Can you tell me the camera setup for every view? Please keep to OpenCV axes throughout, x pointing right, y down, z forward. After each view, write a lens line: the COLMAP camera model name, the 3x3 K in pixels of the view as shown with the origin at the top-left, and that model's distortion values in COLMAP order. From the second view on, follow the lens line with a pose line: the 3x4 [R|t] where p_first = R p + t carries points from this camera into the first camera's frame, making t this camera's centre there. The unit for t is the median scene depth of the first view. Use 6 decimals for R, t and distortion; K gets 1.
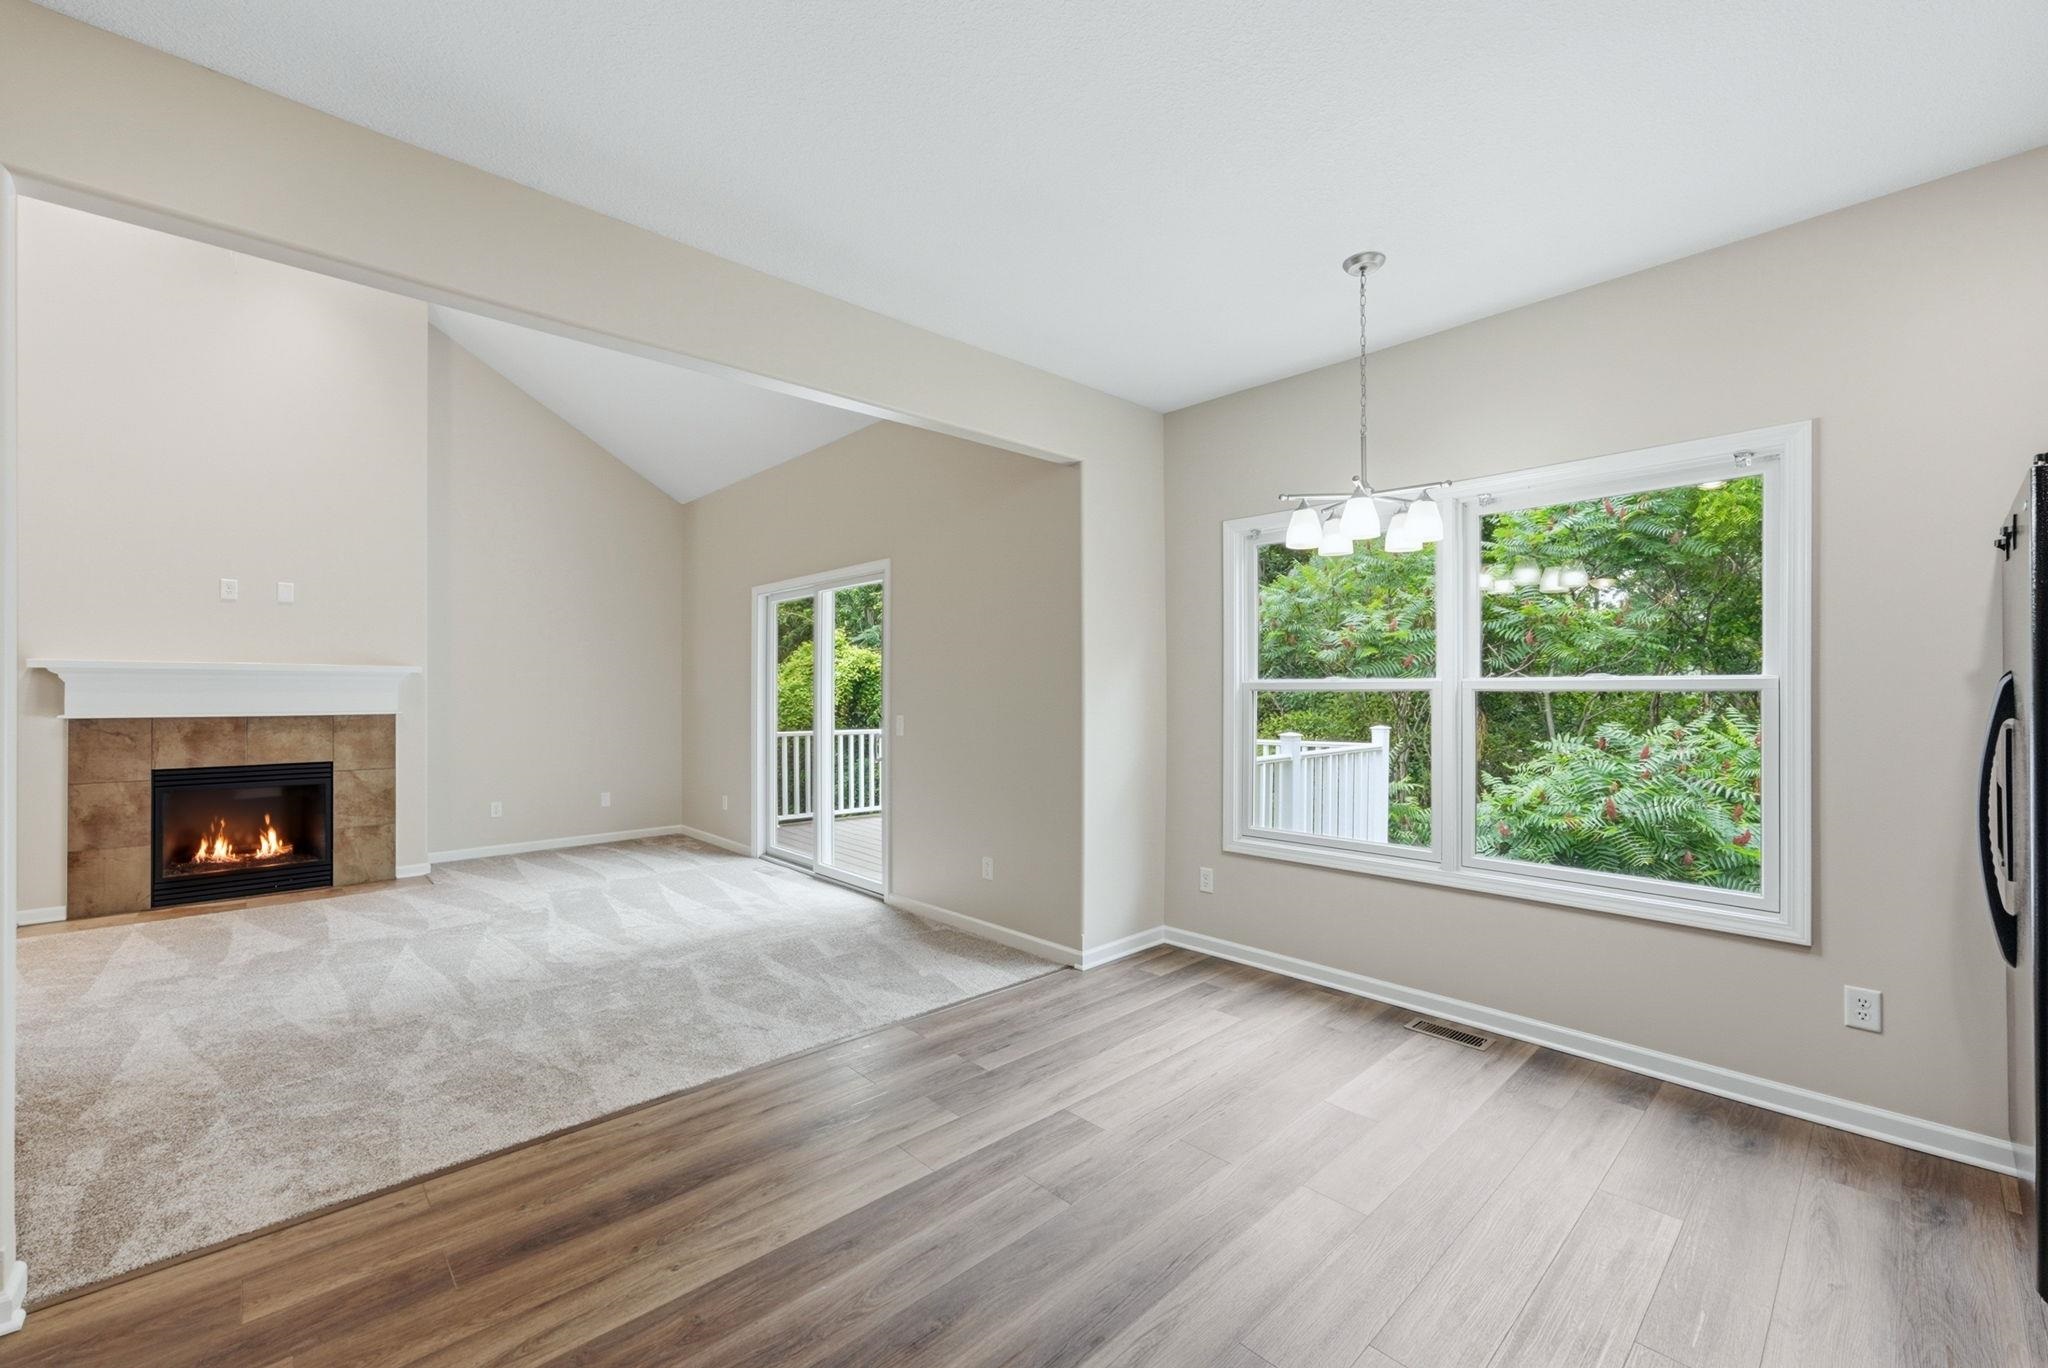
lens RADIAL K [[828.2, 0, 1036.4], [0, 828.2, 692.5], [0, 0, 1]] dist [-0.003008, 0.003222]
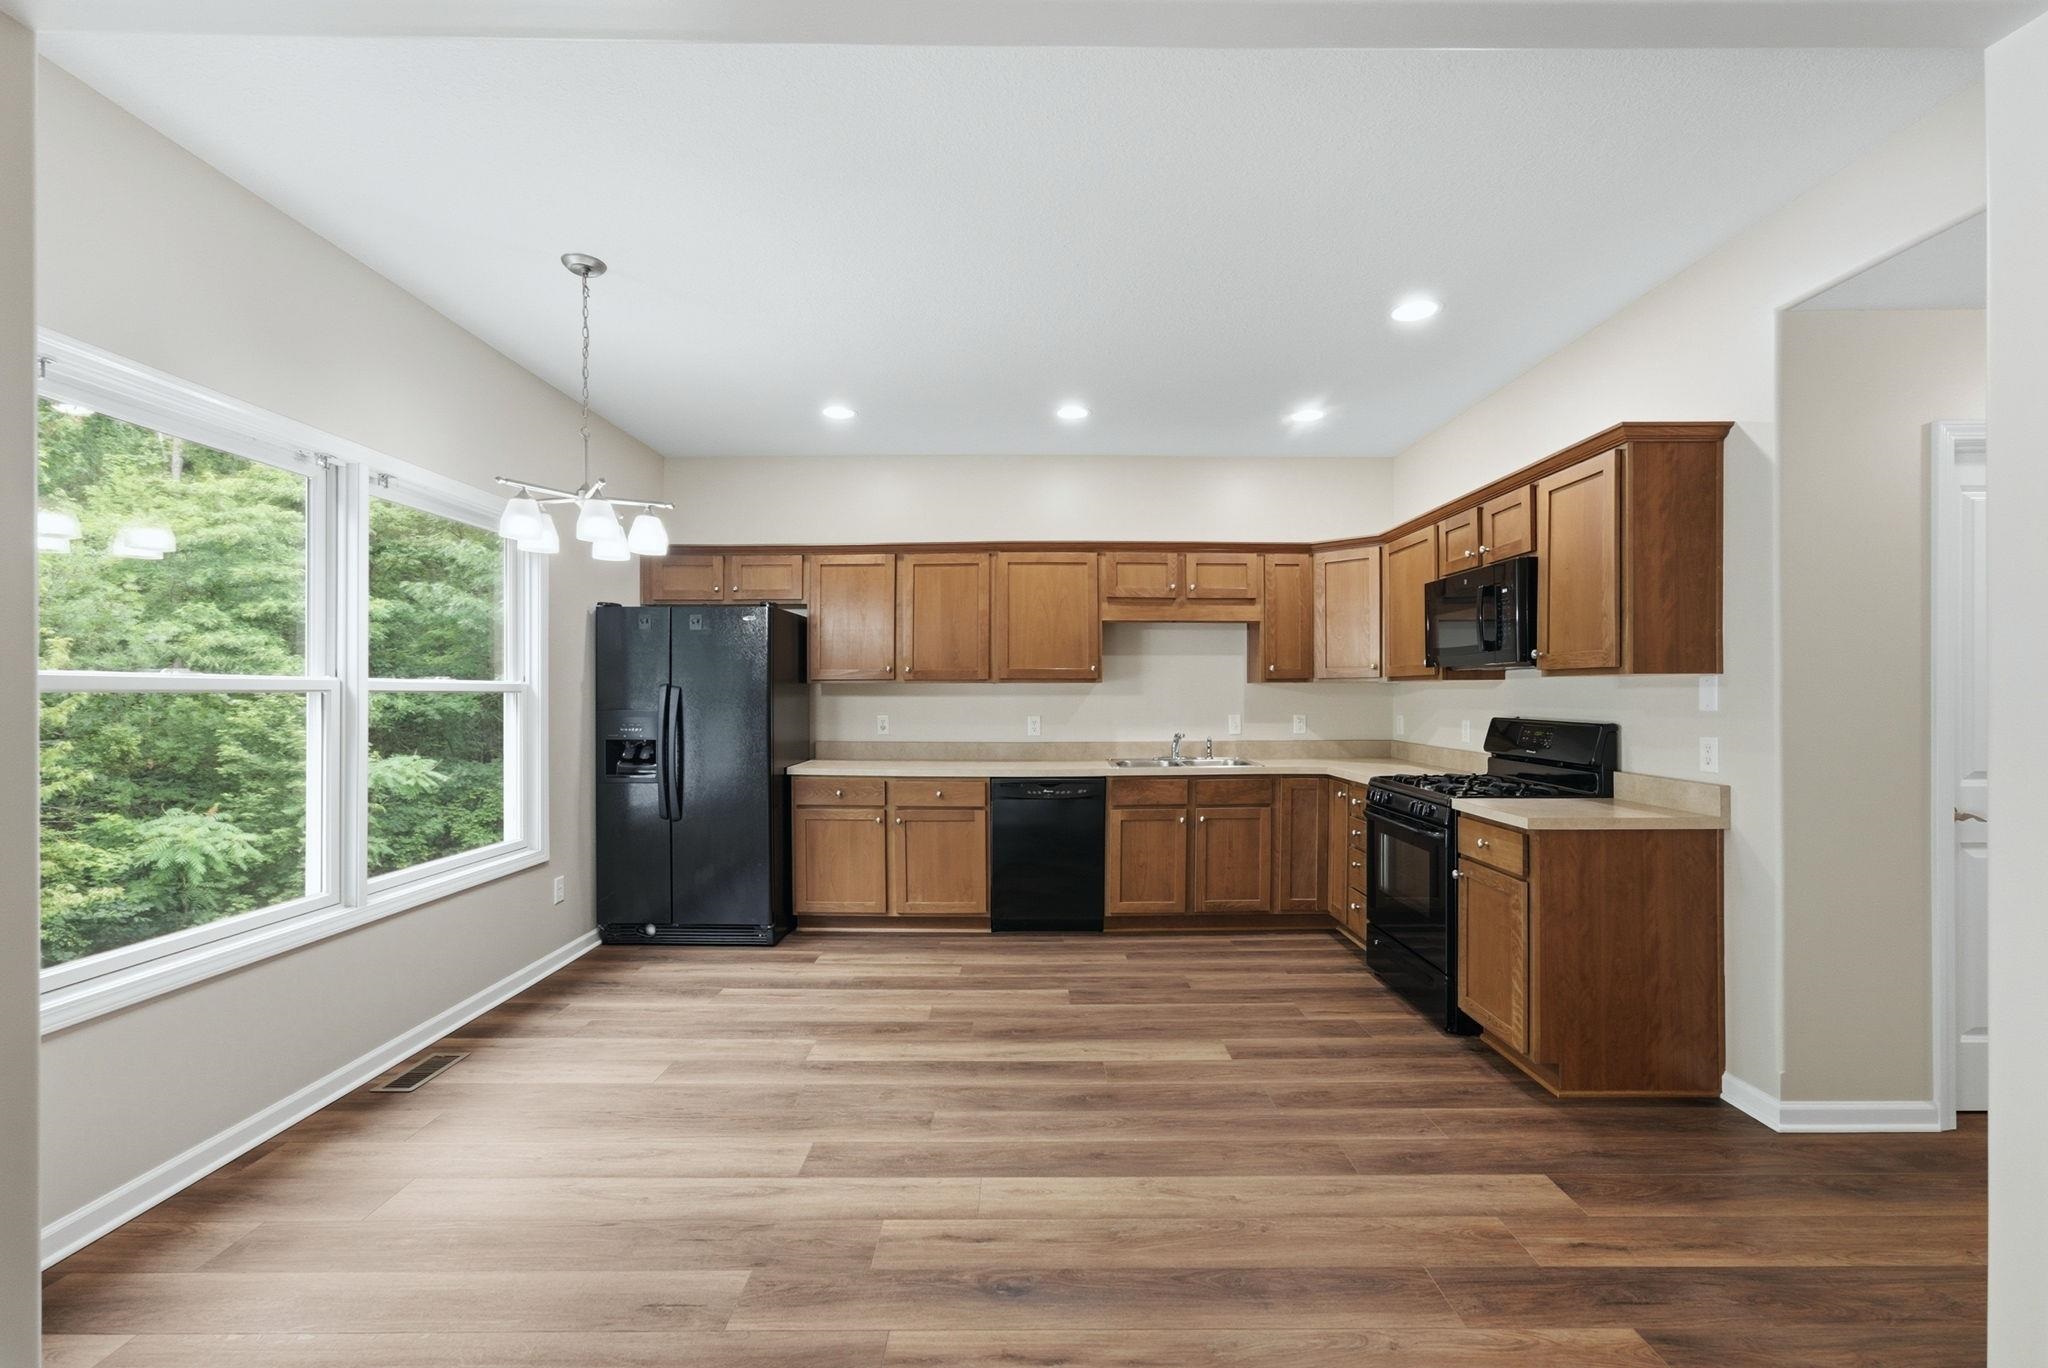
lens RADIAL K [[846.8, 0, 1038.7], [0, 846.8, 699.9], [0, 0, 1]] dist [-0.014565, 0.002765]
pose [[-0.730141, -0.006284, 0.683268, -0.428672], [-0.001206, 0.999968, 0.007908, -0.001394], [-0.683296, 0.004950, -0.730125, 0.839525]]
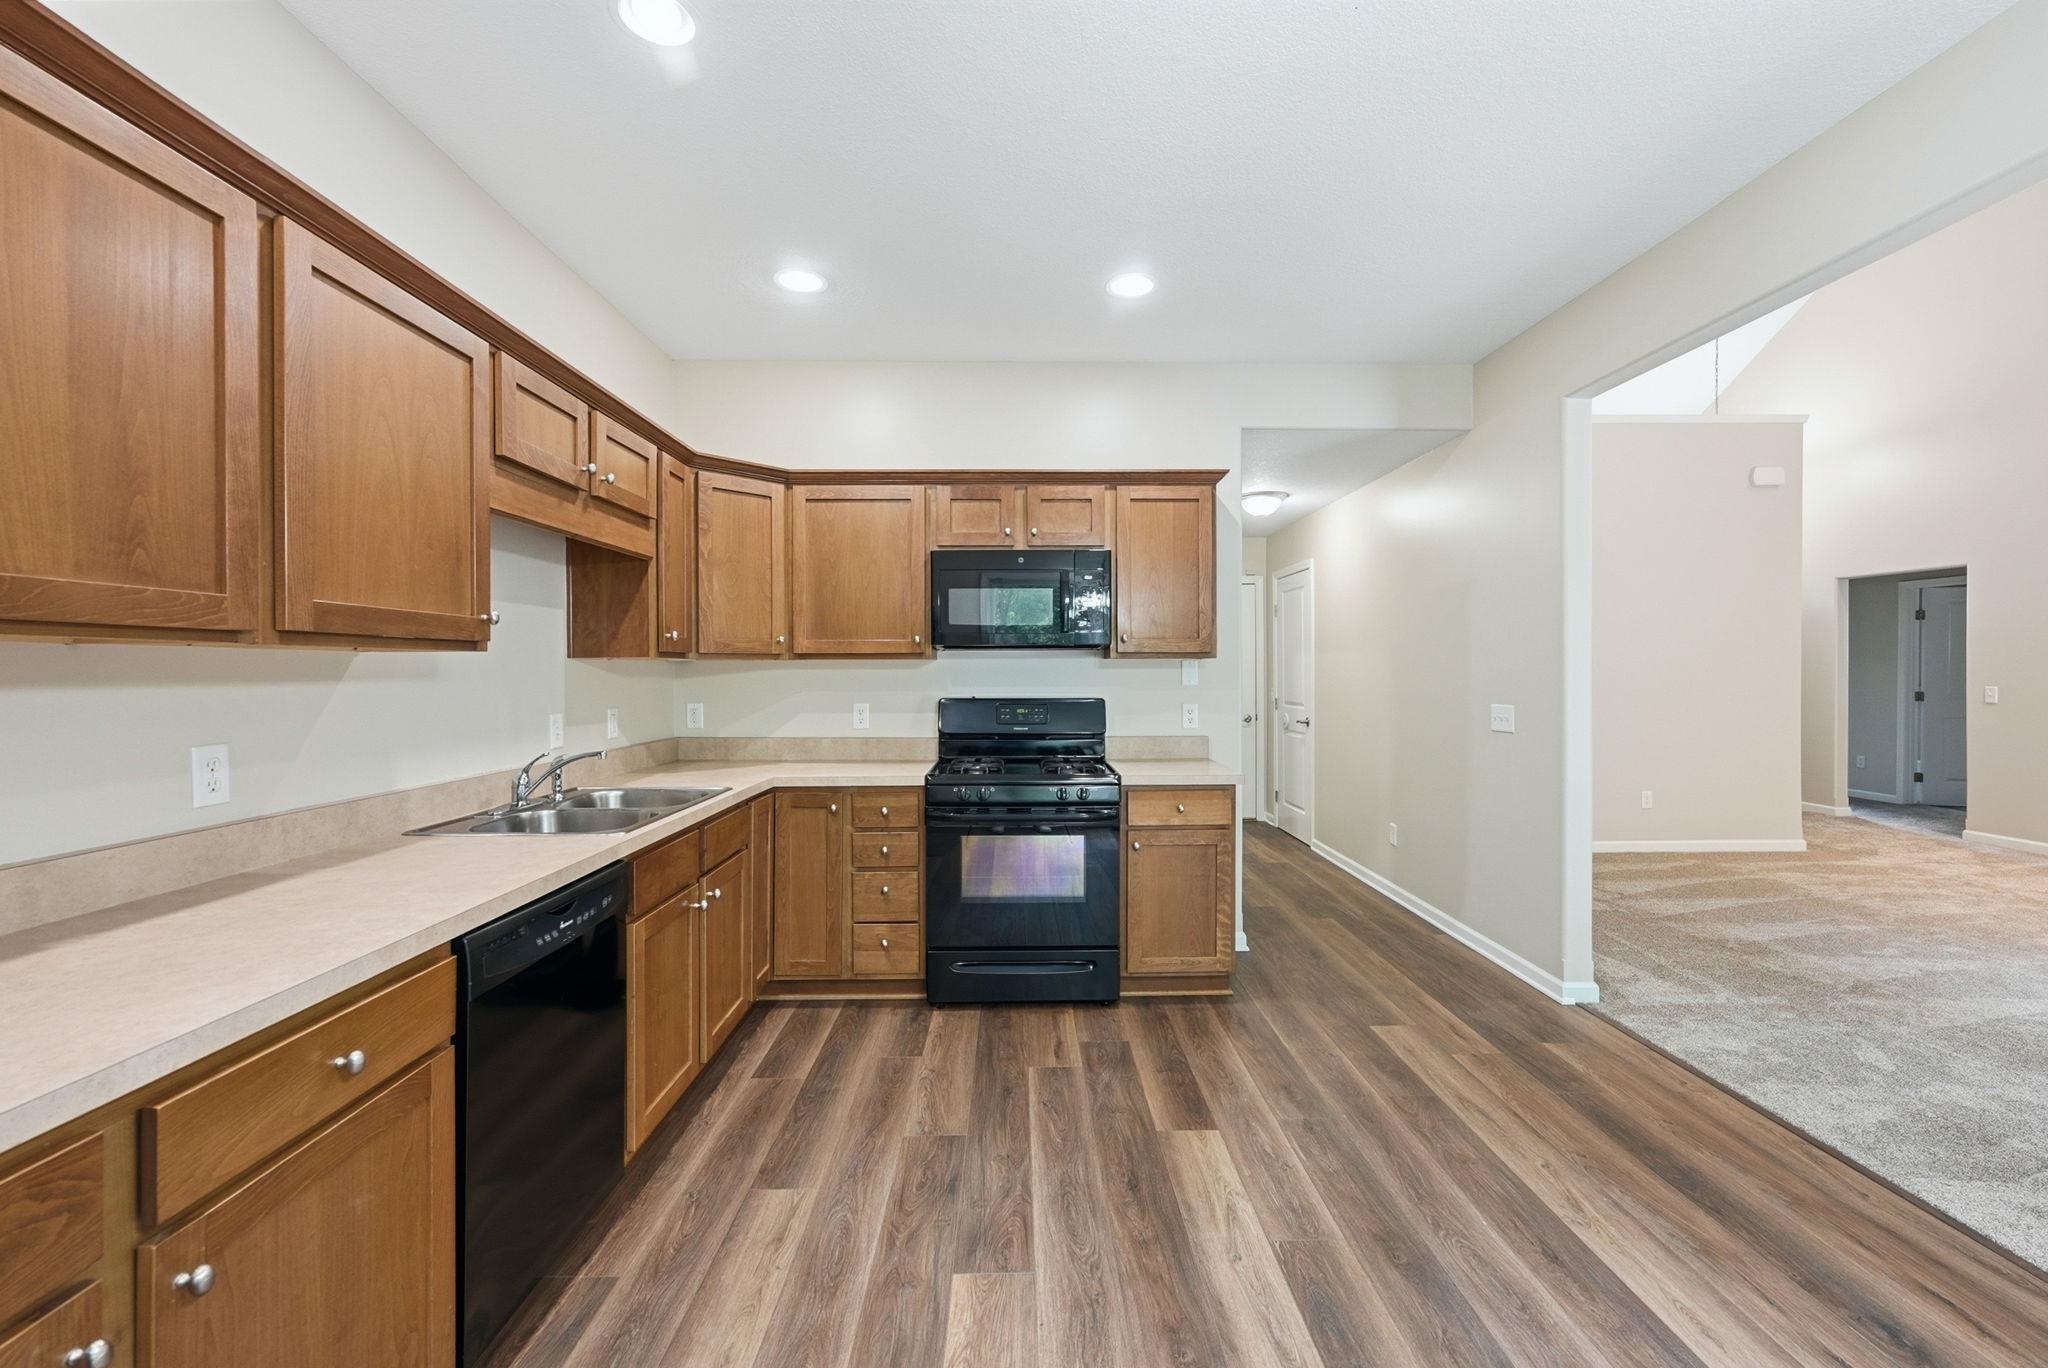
lens RADIAL K [[828.2, 0, 1034.9], [0, 828.2, 681.9], [0, 0, 1]] dist [-0.003008, 0.003222]
pose [[-0.673934, 0.009747, -0.738727, 0.375326], [0.003285, 0.999943, 0.010196, -0.001853], [0.738784, 0.004445, -0.673928, 0.516957]]
